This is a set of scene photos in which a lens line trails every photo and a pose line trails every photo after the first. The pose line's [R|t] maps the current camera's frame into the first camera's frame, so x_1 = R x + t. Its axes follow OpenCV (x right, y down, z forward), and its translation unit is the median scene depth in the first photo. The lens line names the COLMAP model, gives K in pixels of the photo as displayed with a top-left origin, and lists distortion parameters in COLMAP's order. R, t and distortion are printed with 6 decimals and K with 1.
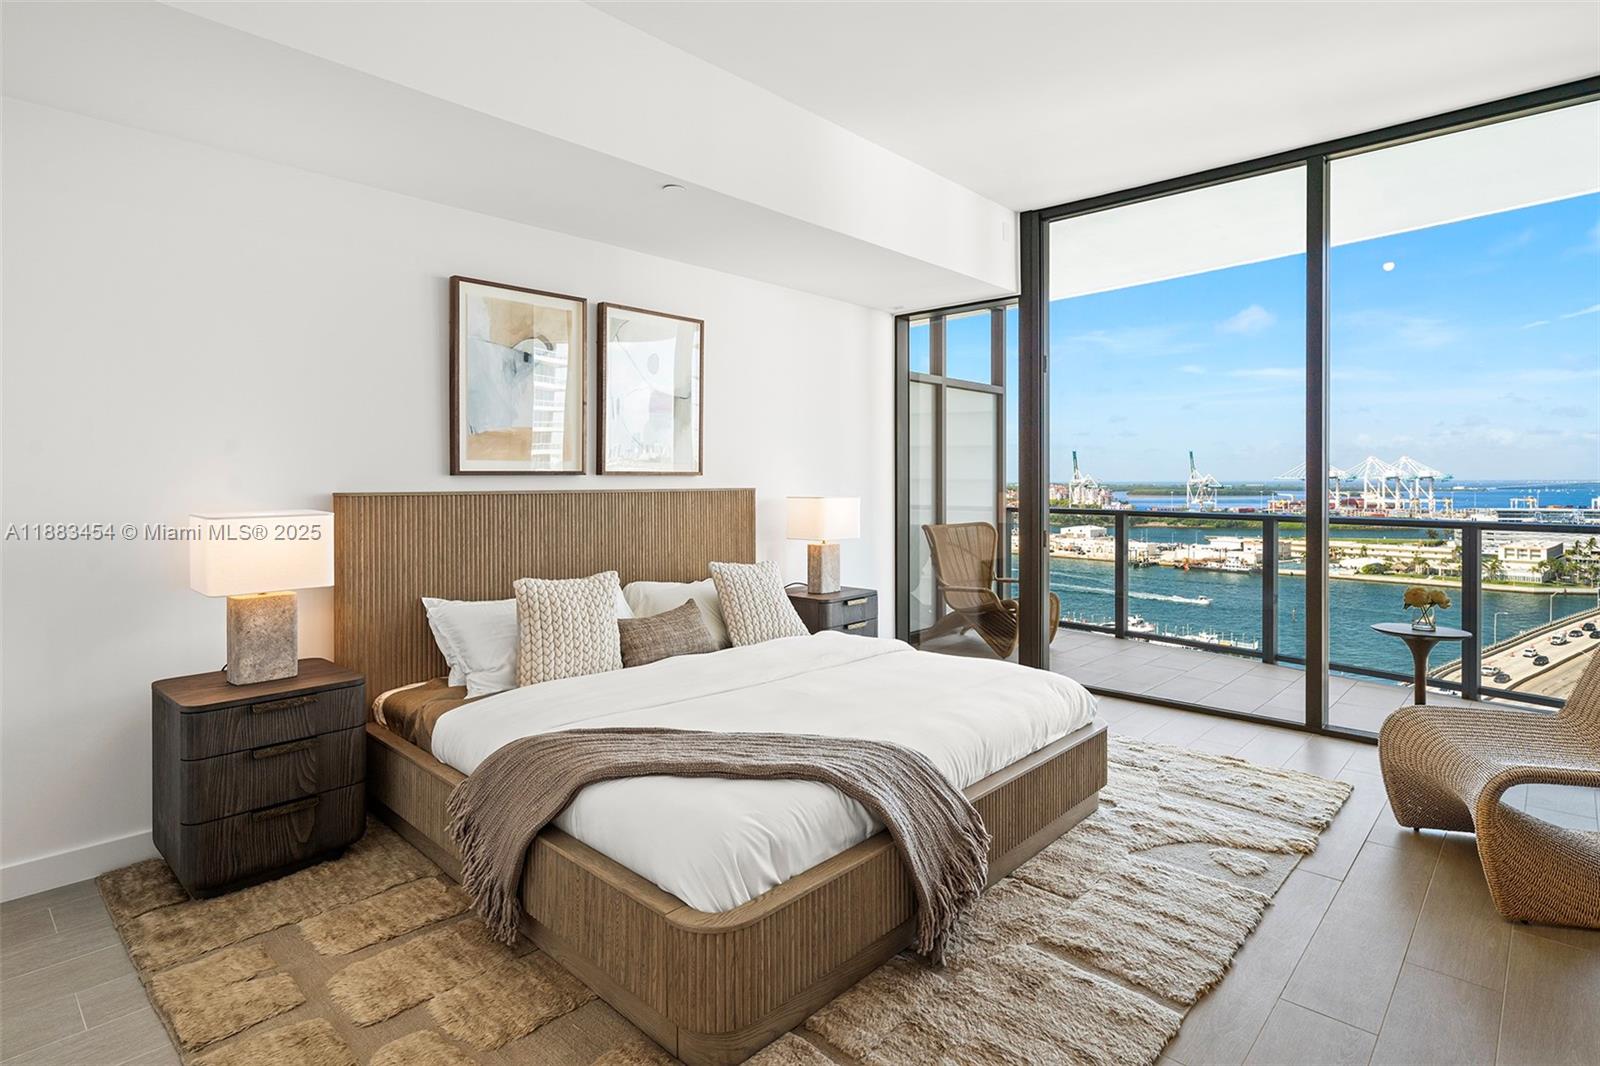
lens RADIAL K [[827.4, 0, 785.2], [0, 827.4, 496.1], [0, 0, 1]] dist [-0.006464, 0.000184]
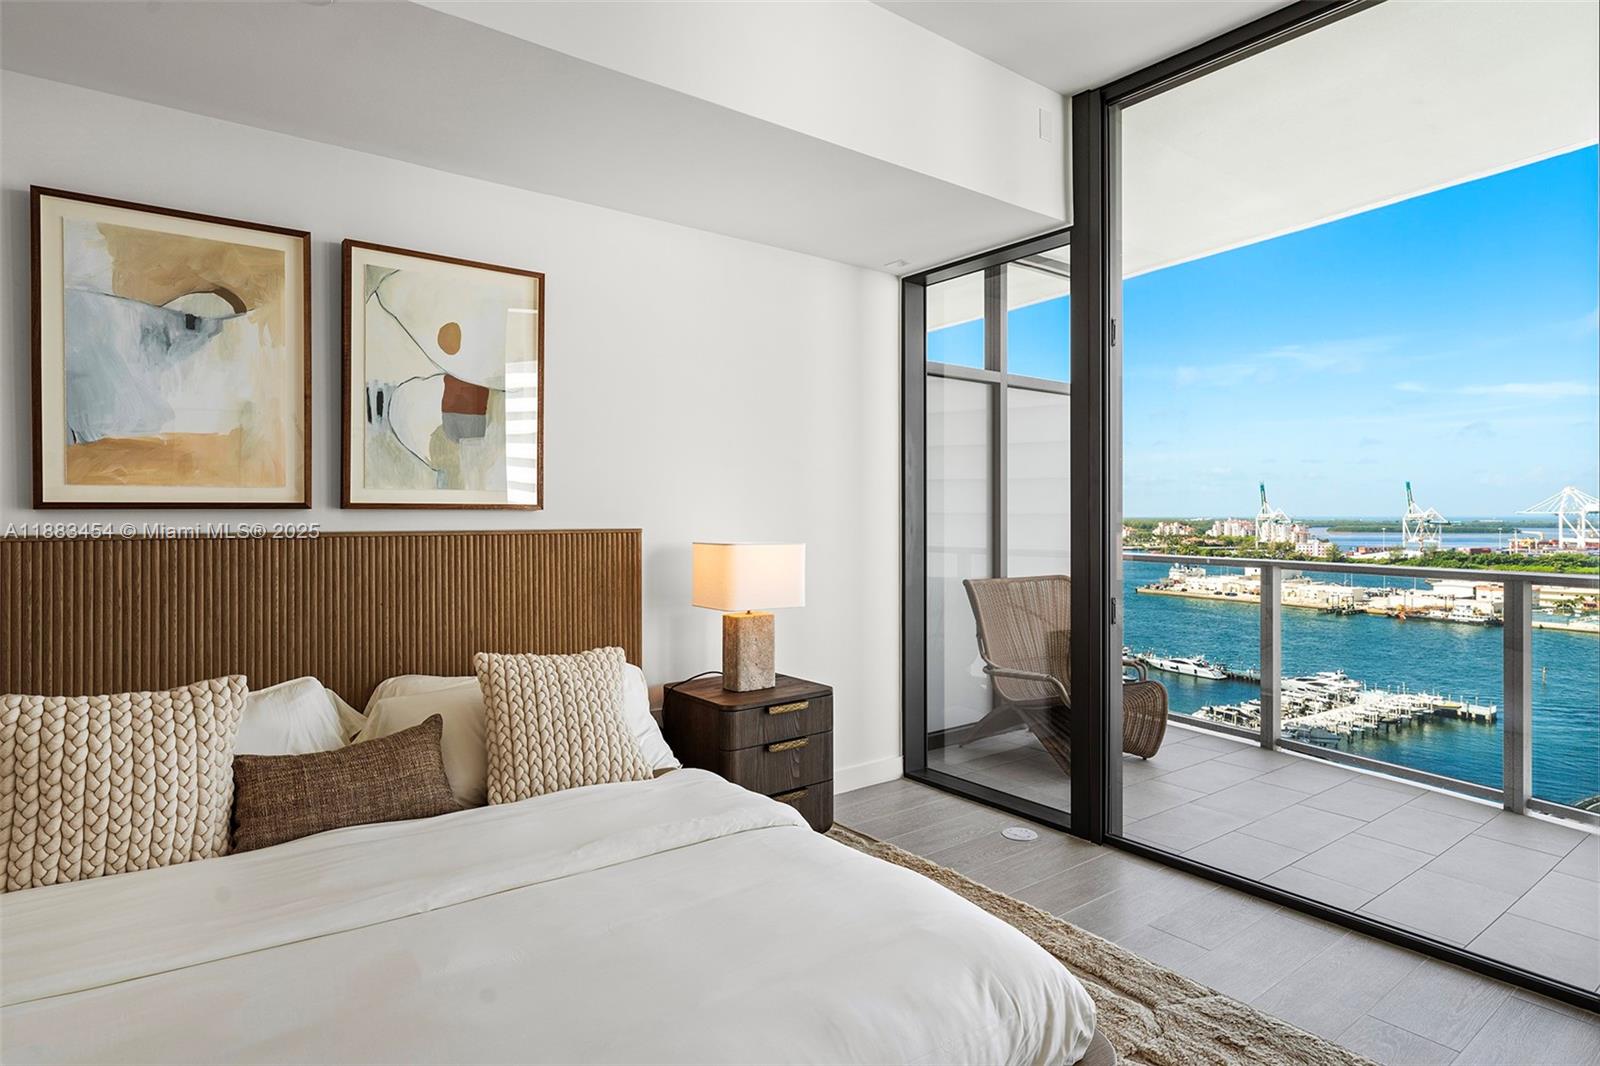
lens RADIAL K [[861.9, 0, 788.6], [0, 861.9, 518.8], [0, 0, 1]] dist [0.004177, -0.002592]
pose [[0.986242, 0.003727, -0.165268, 0.179434], [-0.005911, 0.999902, -0.012723, -0.008873], [0.165204, 0.013525, 0.986167, 0.312109]]
